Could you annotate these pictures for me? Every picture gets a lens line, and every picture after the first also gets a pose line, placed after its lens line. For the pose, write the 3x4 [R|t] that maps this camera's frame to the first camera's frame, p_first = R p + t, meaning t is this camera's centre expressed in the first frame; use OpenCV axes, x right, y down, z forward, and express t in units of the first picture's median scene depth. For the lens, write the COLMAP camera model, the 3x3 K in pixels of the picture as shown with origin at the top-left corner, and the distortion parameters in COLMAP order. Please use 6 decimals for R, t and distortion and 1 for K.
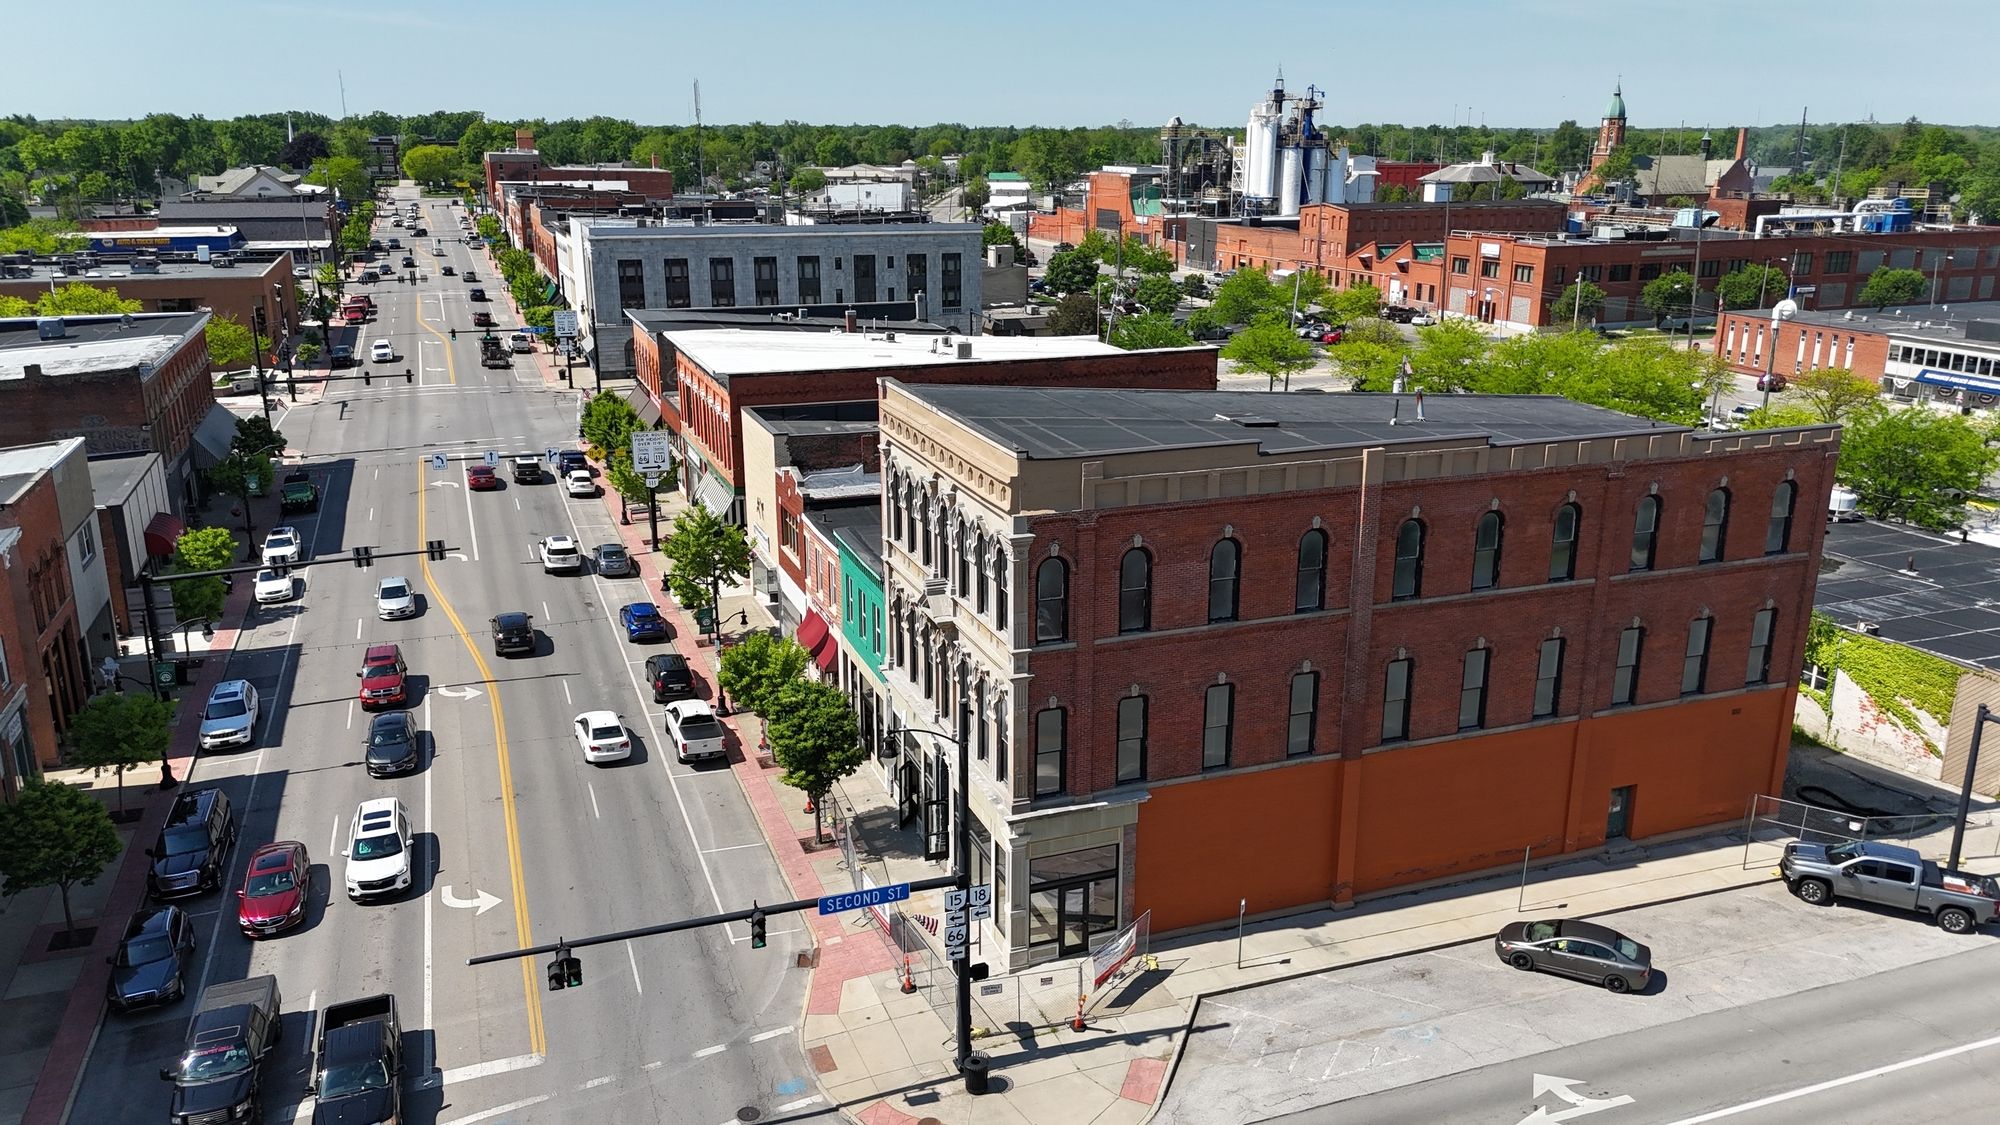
lens RADIAL K [[1471.1, 0, 1004.1], [0, 1471.1, 558.3], [0, 0, 1]] dist [0.075731, -0.075744]
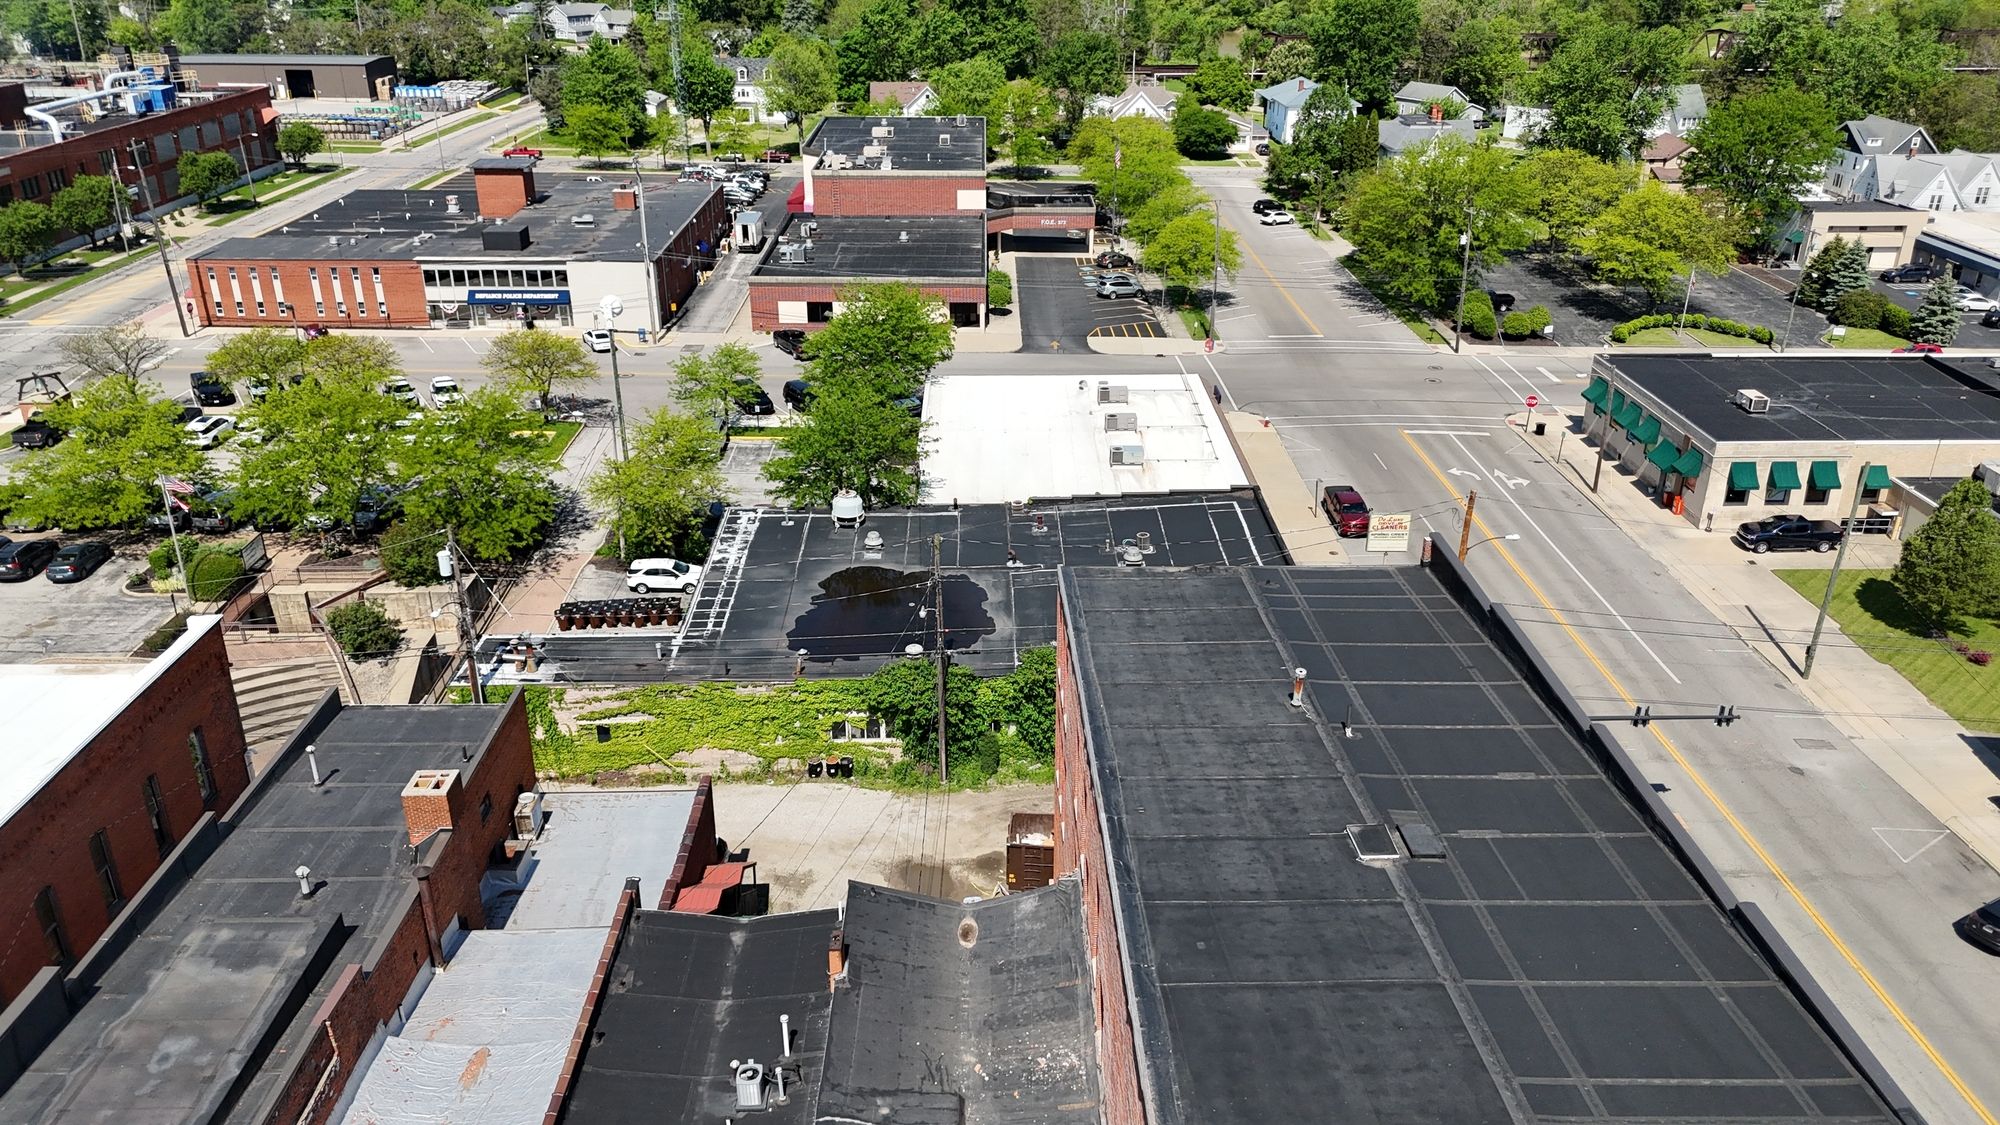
lens RADIAL K [[1471.1, 0, 997.5], [0, 1471.1, 556.3], [0, 0, 1]] dist [0.075731, -0.075744]
pose [[0.338219, -0.384402, 0.858978, -0.146350], [0.260683, 0.915321, 0.306973, -0.158572], [-0.904241, 0.120096, 0.409786, 0.289406]]
